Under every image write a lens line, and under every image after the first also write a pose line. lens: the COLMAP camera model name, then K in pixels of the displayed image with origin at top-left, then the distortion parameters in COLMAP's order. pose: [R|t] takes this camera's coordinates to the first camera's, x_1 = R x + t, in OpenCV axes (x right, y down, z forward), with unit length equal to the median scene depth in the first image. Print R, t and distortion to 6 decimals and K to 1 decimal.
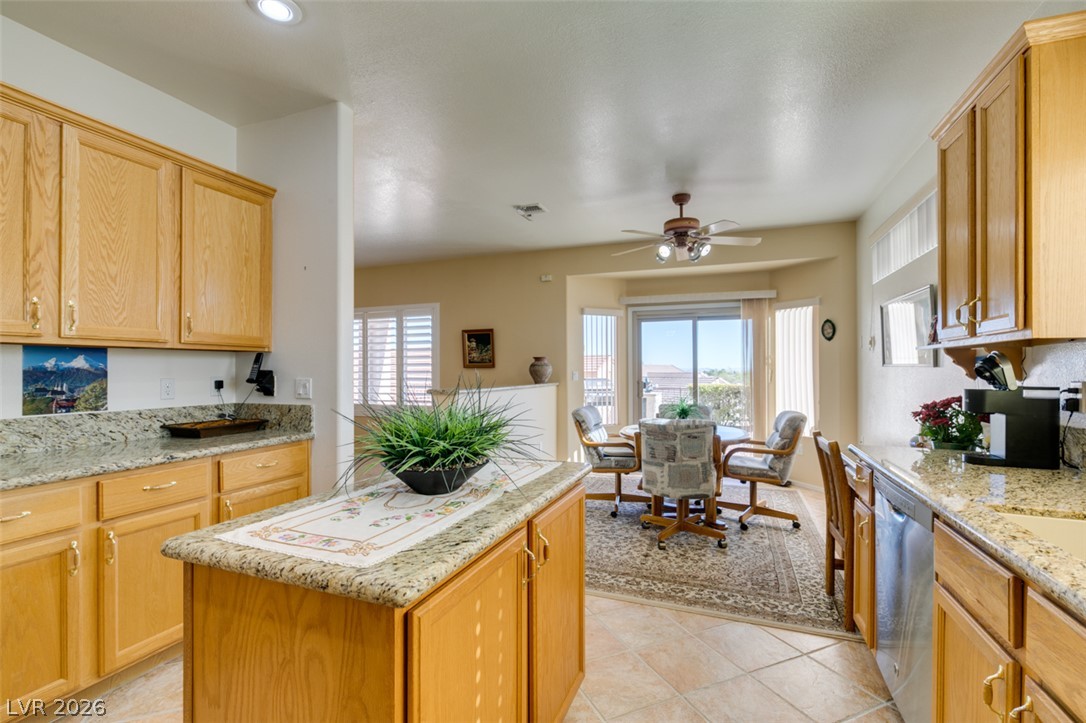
lens RADIAL K [[486.5, 0, 540.2], [0, 486.5, 366.2], [0, 0, 1]] dist [0.003285, 0.000288]
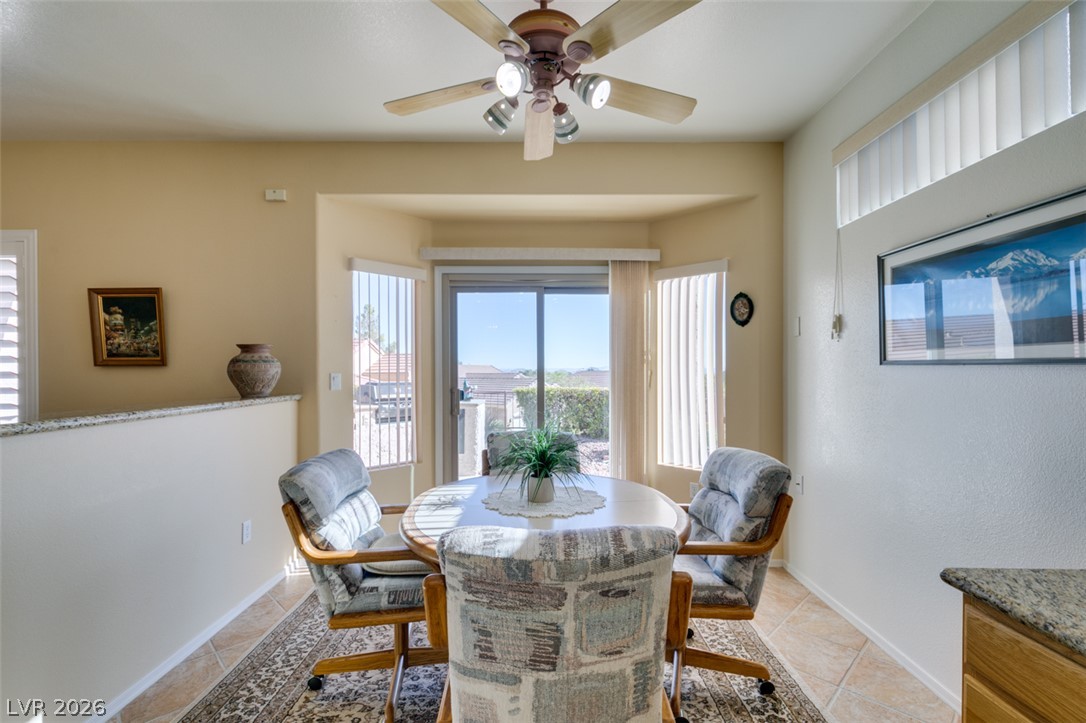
lens RADIAL K [[486.5, 0, 540.2], [0, 486.5, 366.2], [0, 0, 1]] dist [0.003285, 0.000288]
pose [[0.932824, 0.003160, 0.360318, 0.095171], [-0.002841, 0.999995, -0.001414, 0.003043], [-0.360320, 0.000296, 0.932829, 0.436633]]
